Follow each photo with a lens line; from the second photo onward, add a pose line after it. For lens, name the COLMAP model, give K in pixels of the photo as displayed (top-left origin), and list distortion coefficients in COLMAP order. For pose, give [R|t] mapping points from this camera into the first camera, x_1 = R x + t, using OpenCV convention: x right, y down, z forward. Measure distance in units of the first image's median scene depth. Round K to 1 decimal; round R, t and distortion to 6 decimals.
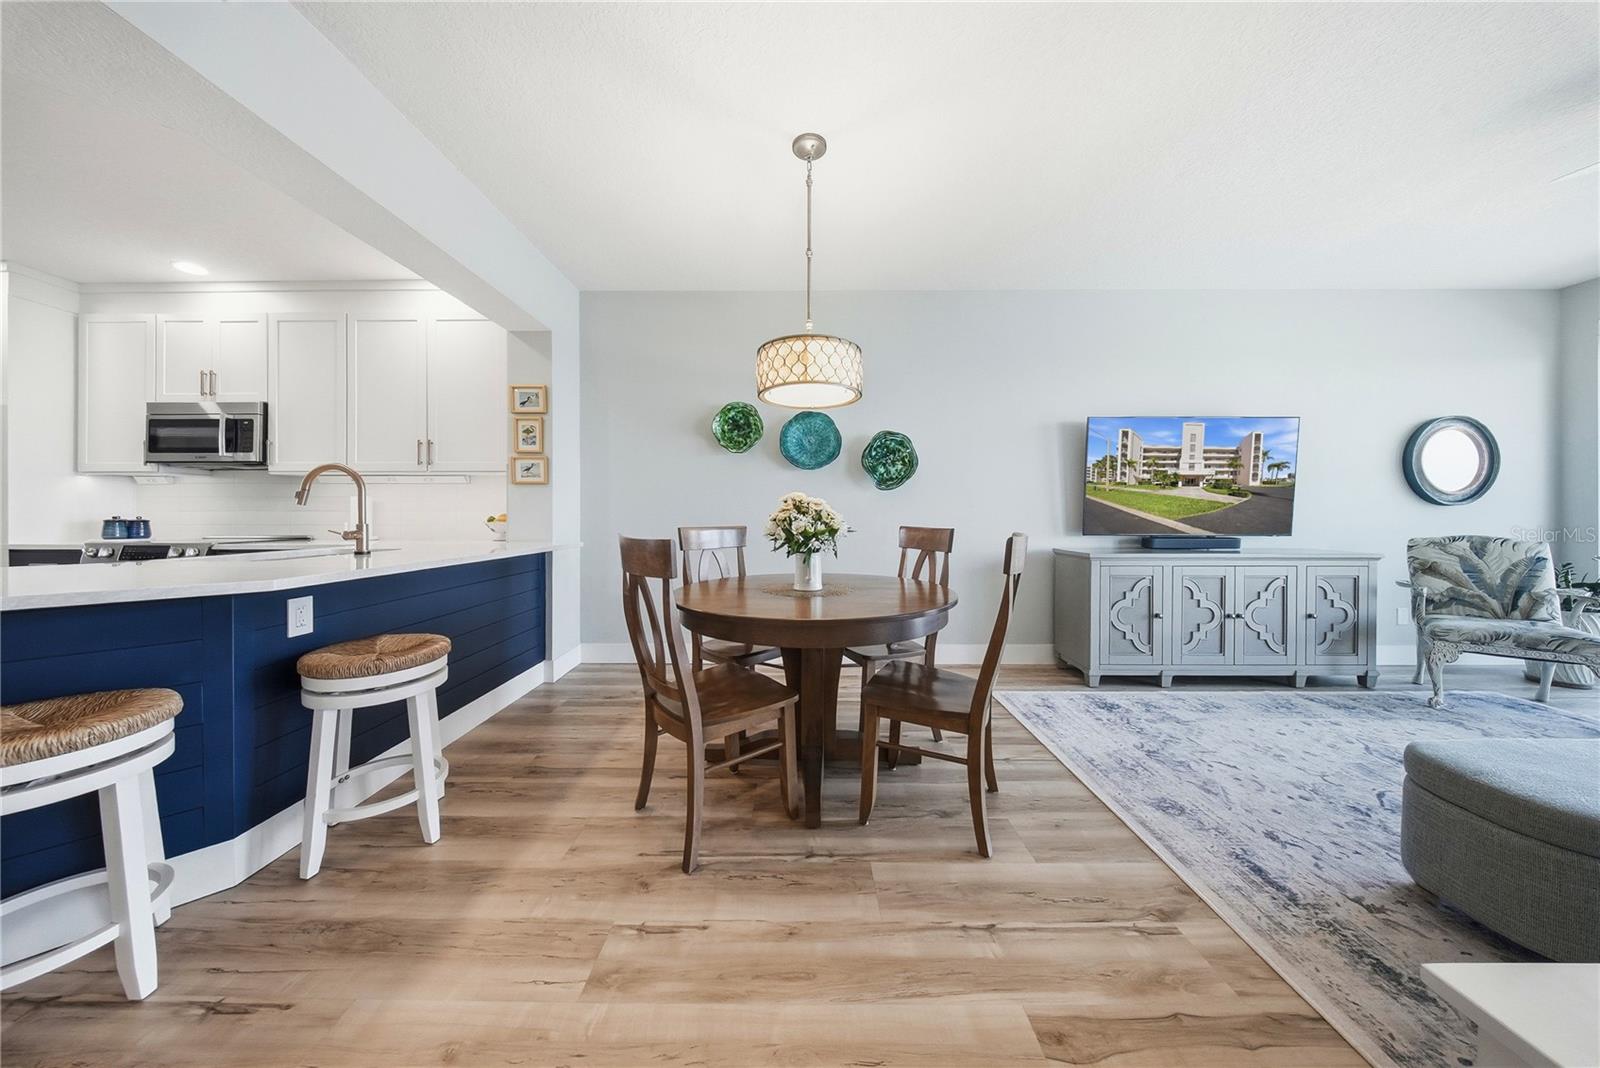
lens RADIAL K [[503.3, 0, 781.2], [0, 503.3, 514.4], [0, 0, 1]] dist [-0.000844, -0.000170]
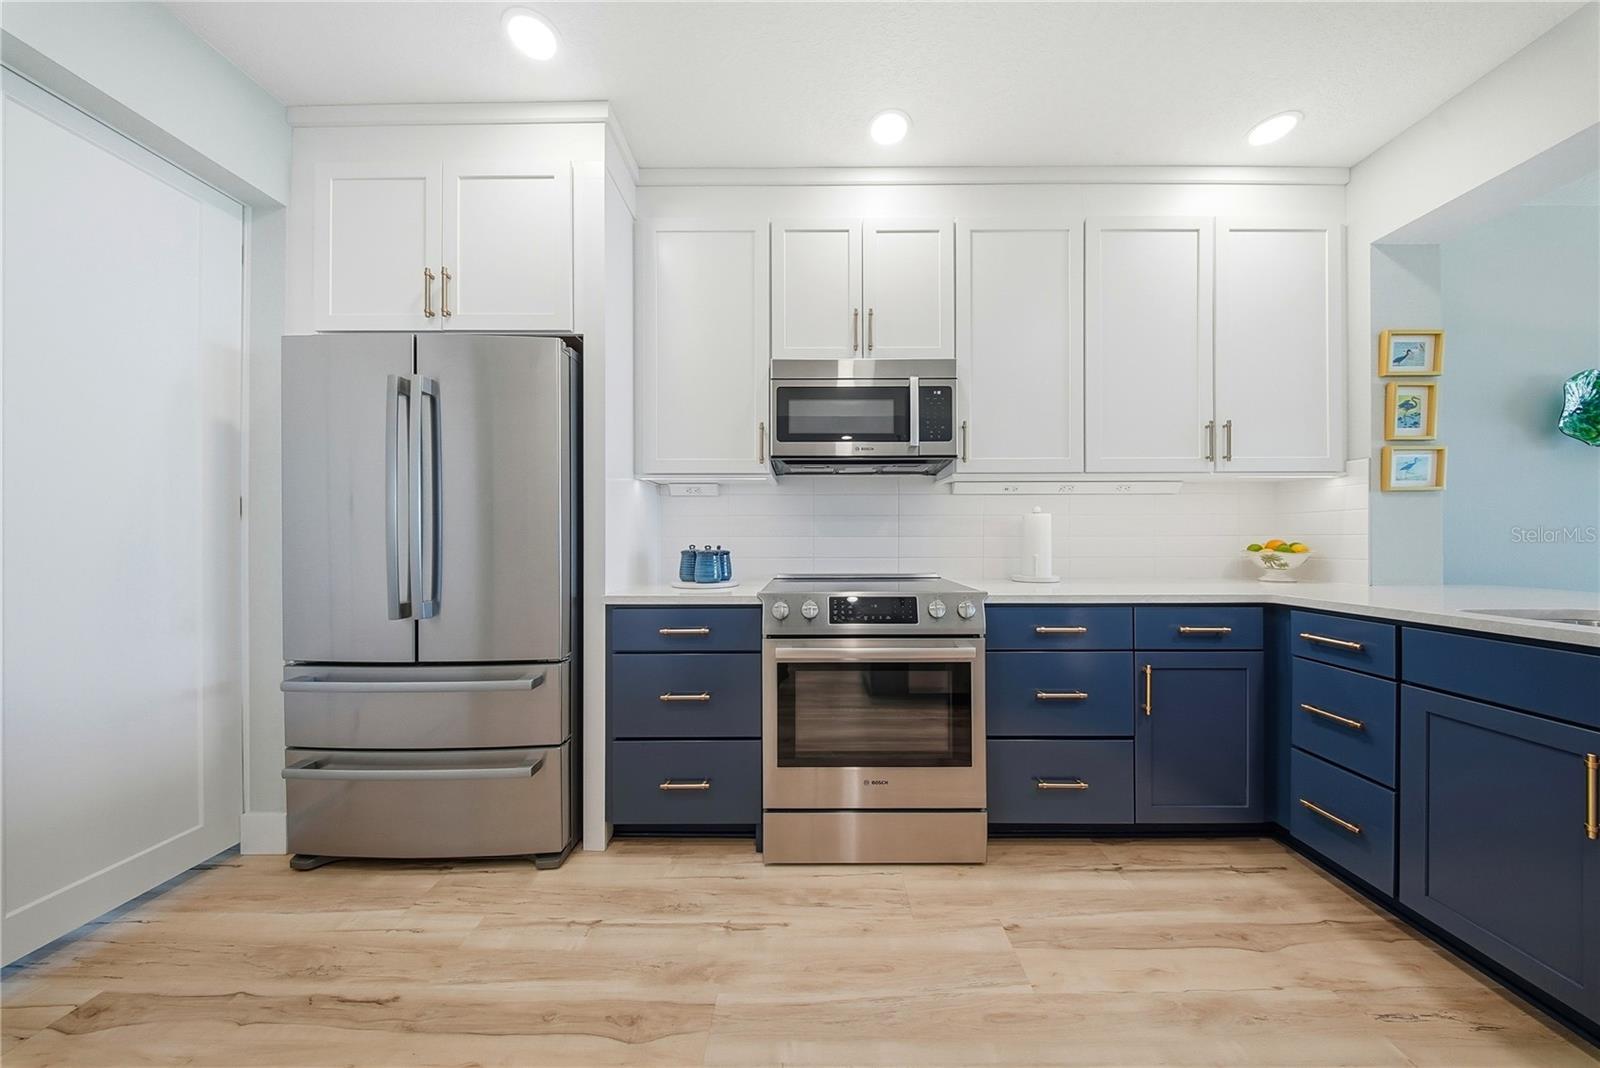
lens RADIAL K [[457.8, 0, 808.6], [0, 457.8, 539.5], [0, 0, 1]] dist [-0.006247, -0.000115]
pose [[0.999990, -0.001693, -0.004106, -1.240173], [0.001718, 0.999979, 0.006271, -0.006448], [0.004095, -0.006278, 0.999972, 0.446206]]
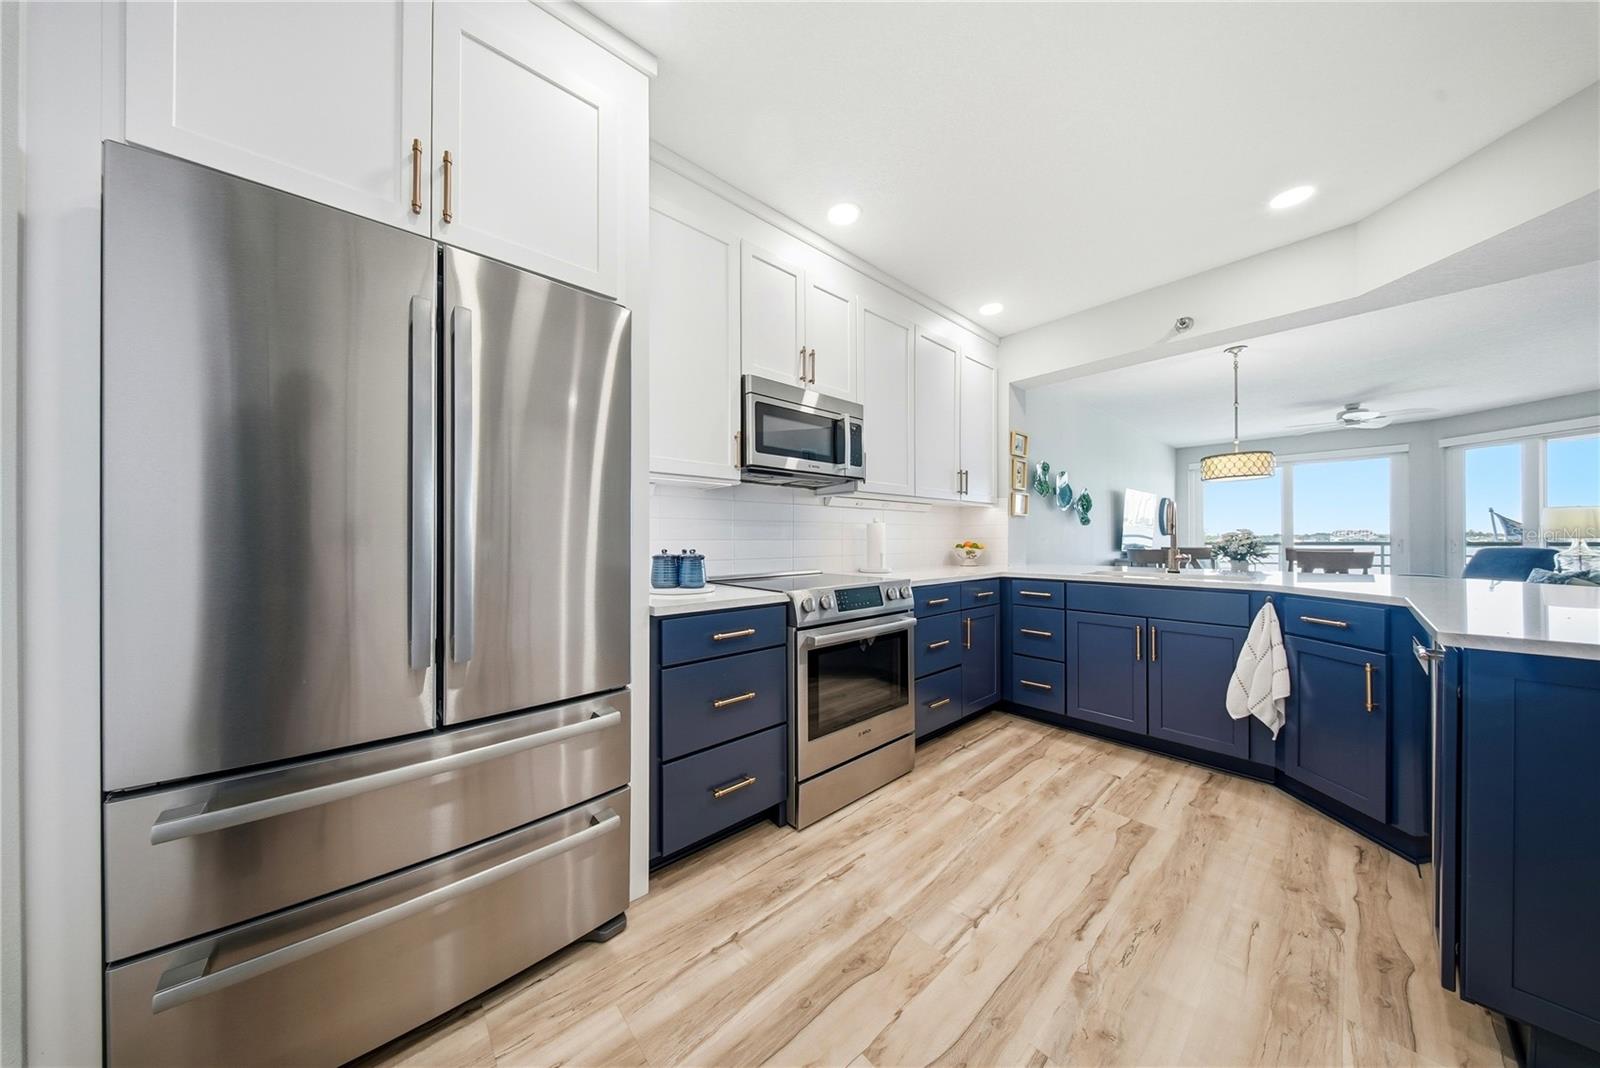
lens RADIAL K [[468.3, 0, 765.2], [0, 468.3, 541.2], [0, 0, 1]] dist [-0.005585, -0.000017]
pose [[0.782716, -0.005035, 0.622358, -1.661454], [0.001722, 0.999981, 0.005924, -0.008701], [-0.622376, -0.003565, 0.782710, 0.516326]]
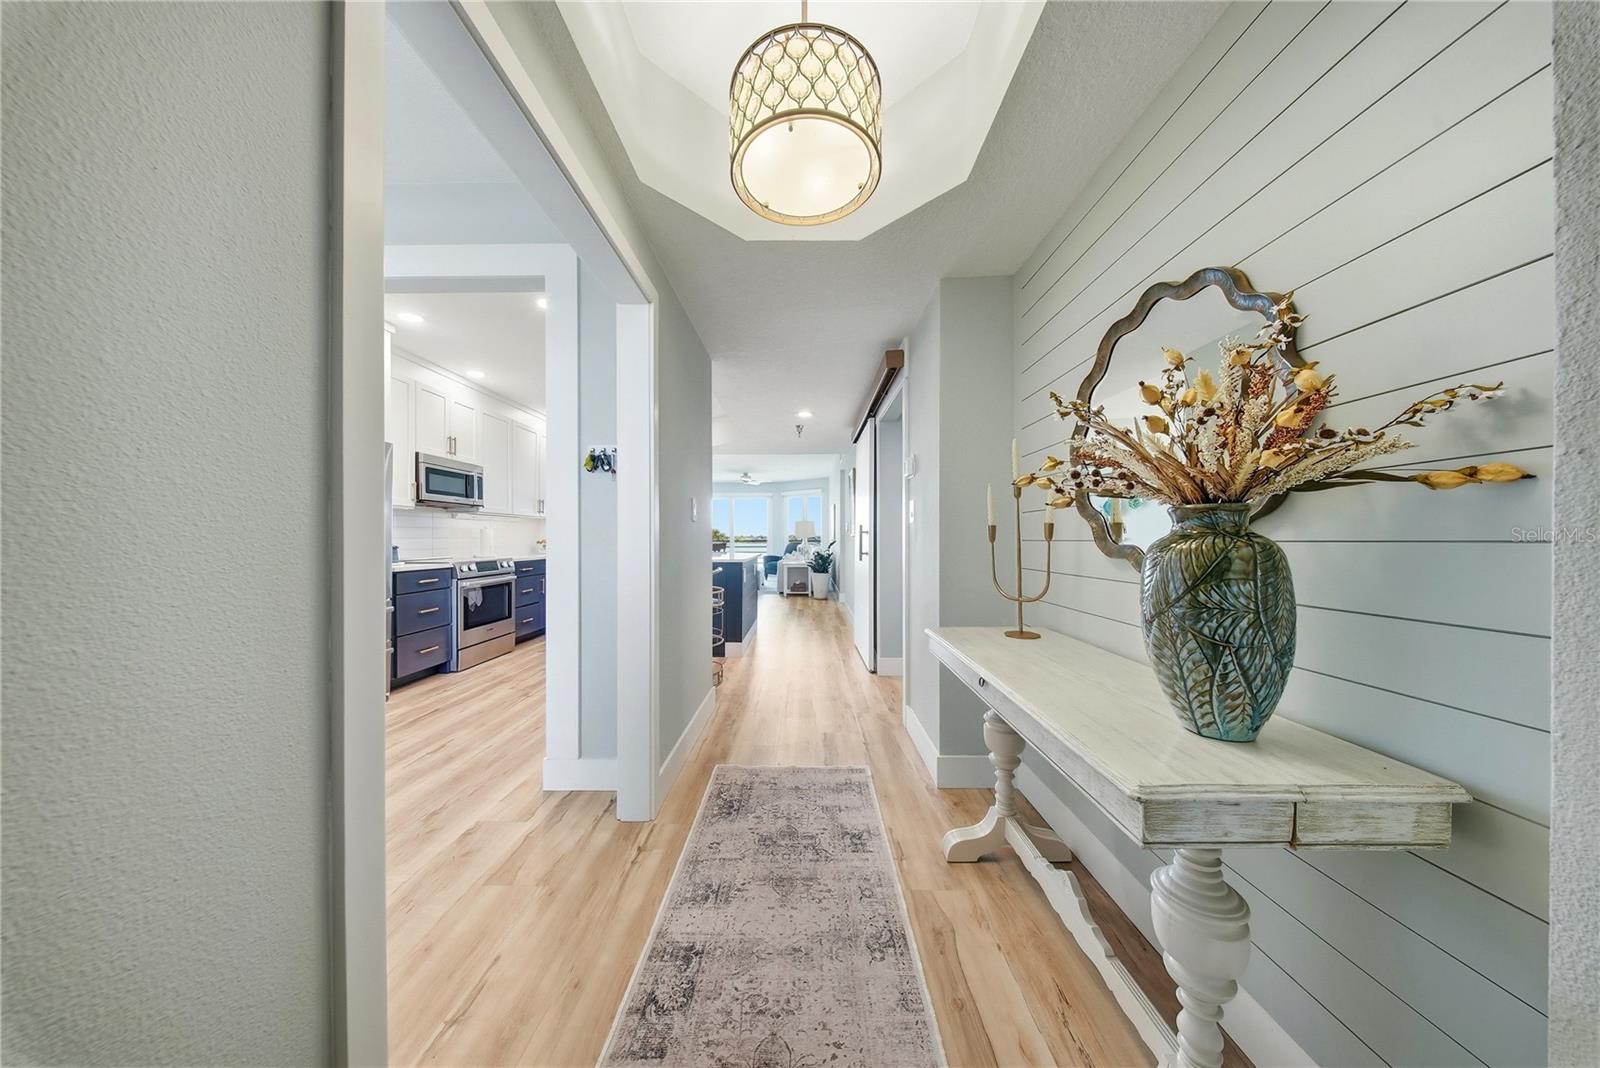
lens RADIAL K [[471.5, 0, 800.0], [0, 471.5, 534.0], [0, 0, 1]] dist [0.000366, -0.000005]
pose [[0.002290, 0.005570, 0.999982, -2.493768], [0.001714, 0.999983, -0.005574, -0.010380], [-0.999996, 0.001727, 0.002280, 0.047483]]
